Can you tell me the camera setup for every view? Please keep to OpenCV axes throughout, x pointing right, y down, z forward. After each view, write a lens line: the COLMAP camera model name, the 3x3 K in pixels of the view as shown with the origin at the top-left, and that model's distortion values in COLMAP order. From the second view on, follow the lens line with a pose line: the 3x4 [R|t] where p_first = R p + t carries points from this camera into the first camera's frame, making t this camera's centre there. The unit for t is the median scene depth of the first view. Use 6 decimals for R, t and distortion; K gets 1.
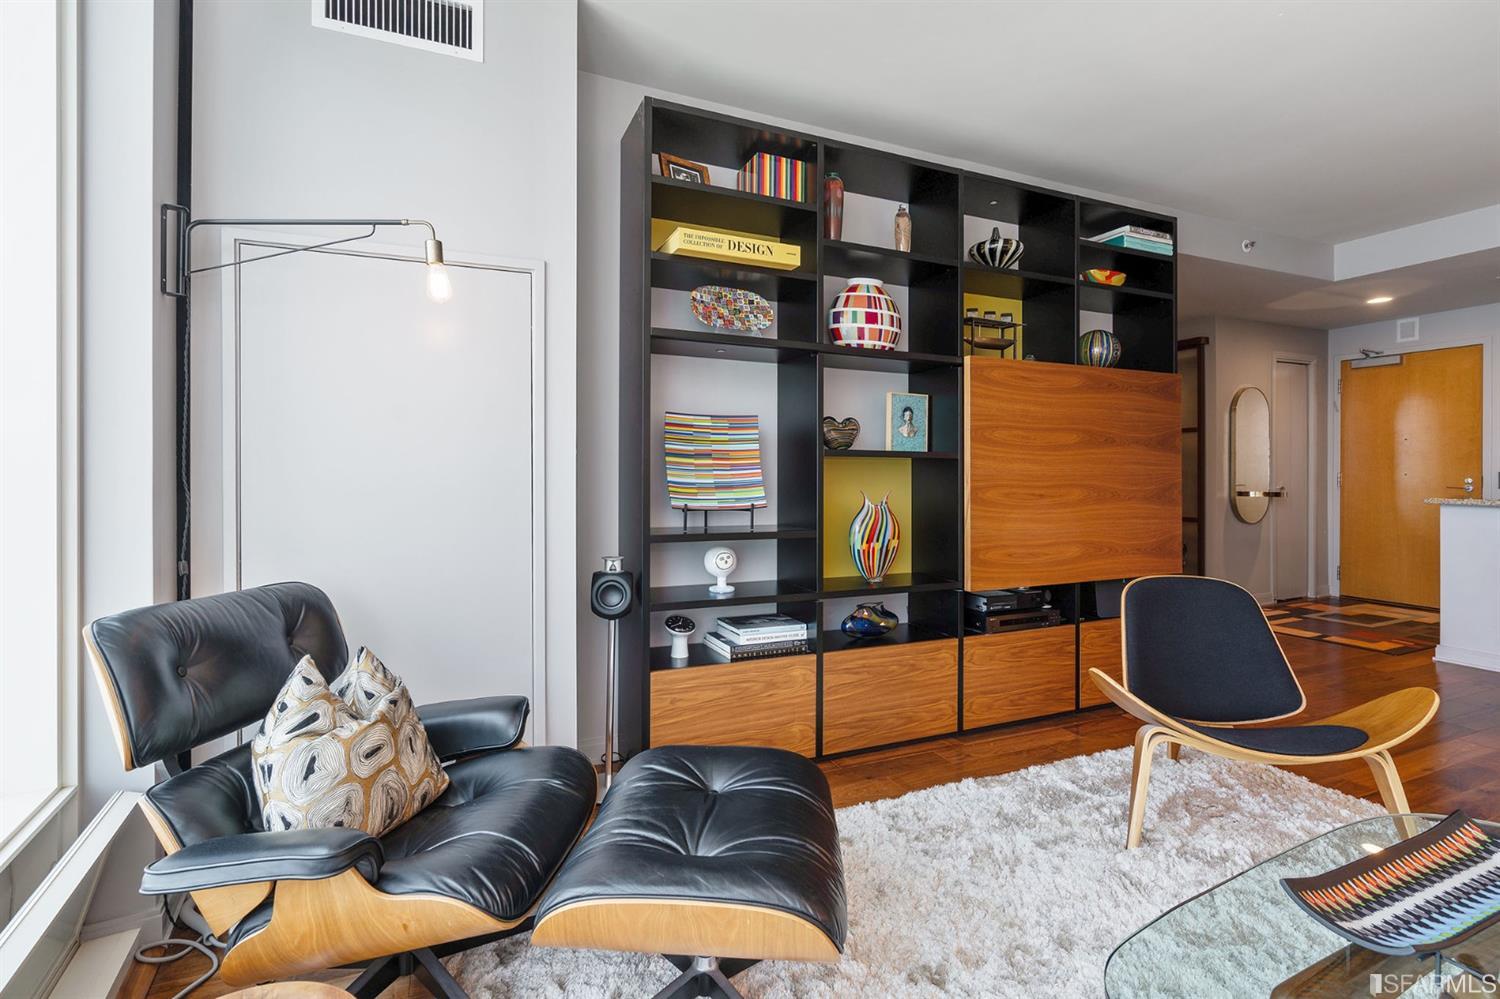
lens RADIAL K [[685.1, 0, 750.2], [0, 685.1, 468.3], [0, 0, 1]] dist [-0.001266, 0.000535]
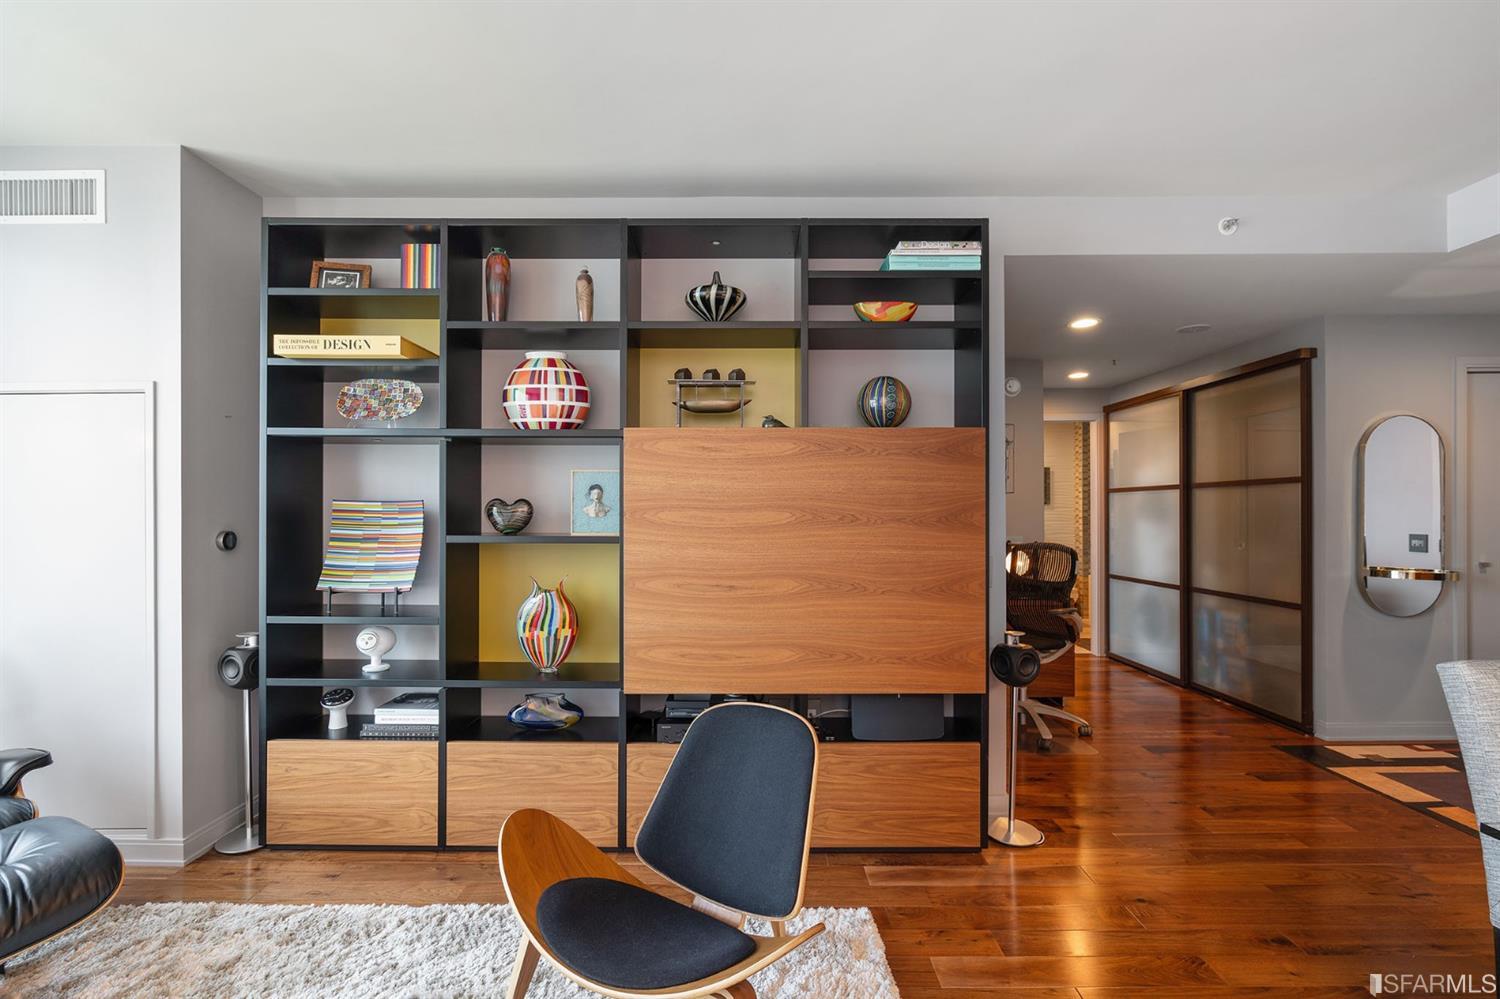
lens RADIAL K [[678.4, 0, 751.2], [0, 678.4, 507.8], [0, 0, 1]] dist [-0.003895, 0.000970]
pose [[0.915001, -0.002381, -0.403444, 0.830237], [0.004165, 0.999985, 0.003544, -0.063950], [0.403429, -0.004923, 0.914998, 0.261513]]
